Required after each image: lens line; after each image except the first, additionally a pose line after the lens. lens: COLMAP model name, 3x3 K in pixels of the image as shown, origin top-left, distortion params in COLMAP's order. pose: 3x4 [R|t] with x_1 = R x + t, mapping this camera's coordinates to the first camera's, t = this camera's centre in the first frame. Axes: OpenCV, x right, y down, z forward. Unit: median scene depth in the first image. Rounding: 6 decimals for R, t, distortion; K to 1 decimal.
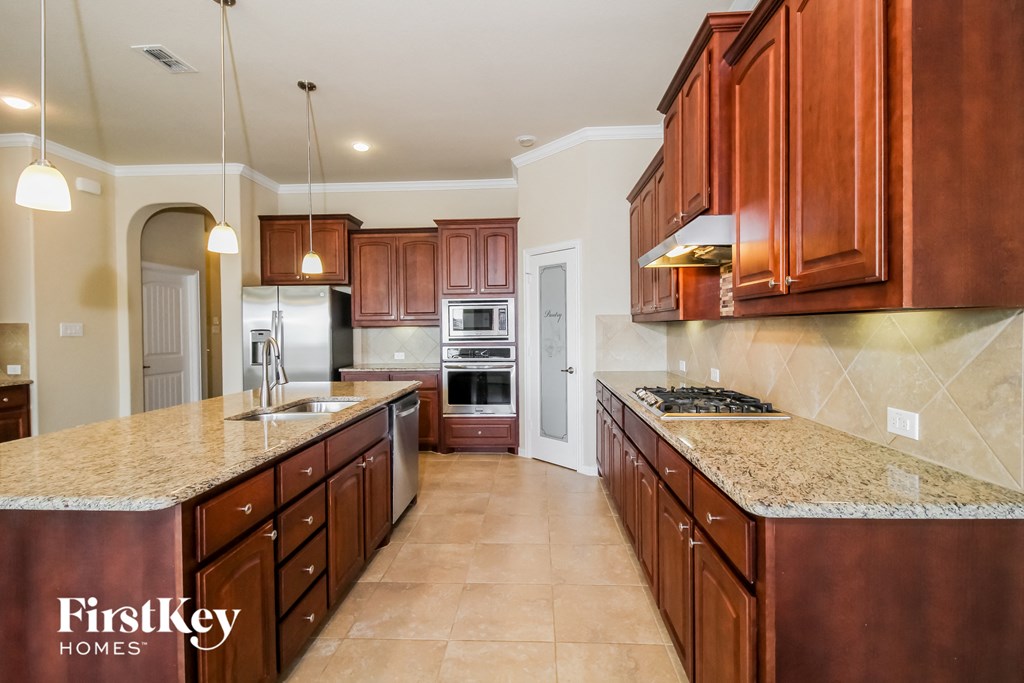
lens RADIAL K [[477.7, 0, 515.7], [0, 477.7, 337.9], [0, 0, 1]] dist [0.002295, -0.000019]
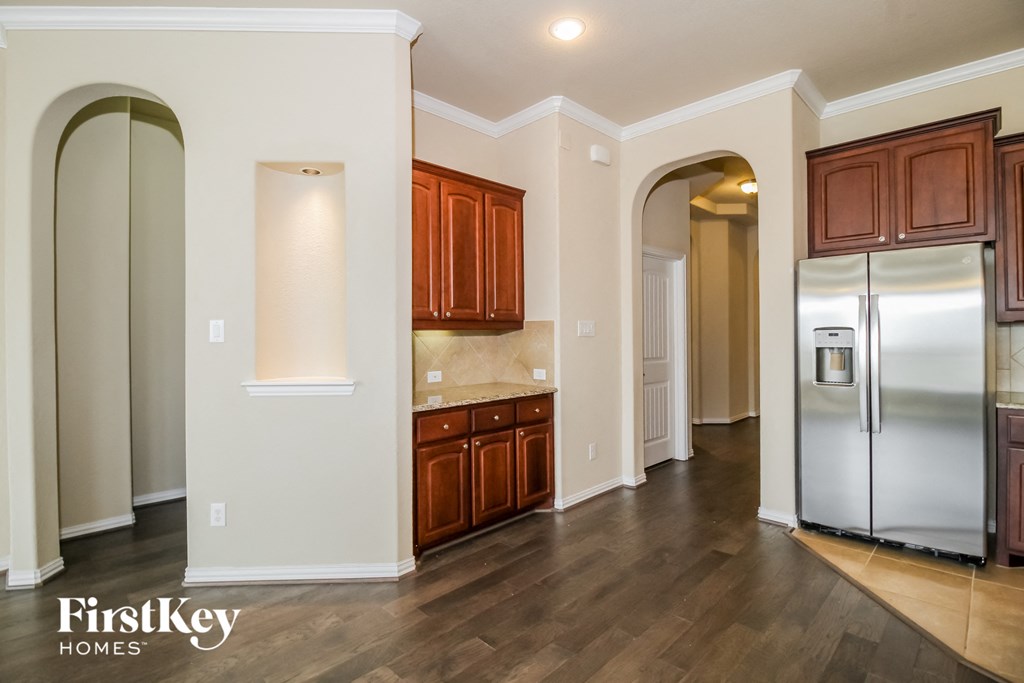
lens RADIAL K [[477.7, 0, 510.1], [0, 477.7, 338.8], [0, 0, 1]] dist [0.002295, -0.000019]
pose [[0.740014, 0.012899, -0.672467, -0.429100], [-0.012902, 0.999904, 0.004982, -0.001179], [0.672467, 0.004990, 0.740110, 0.274197]]
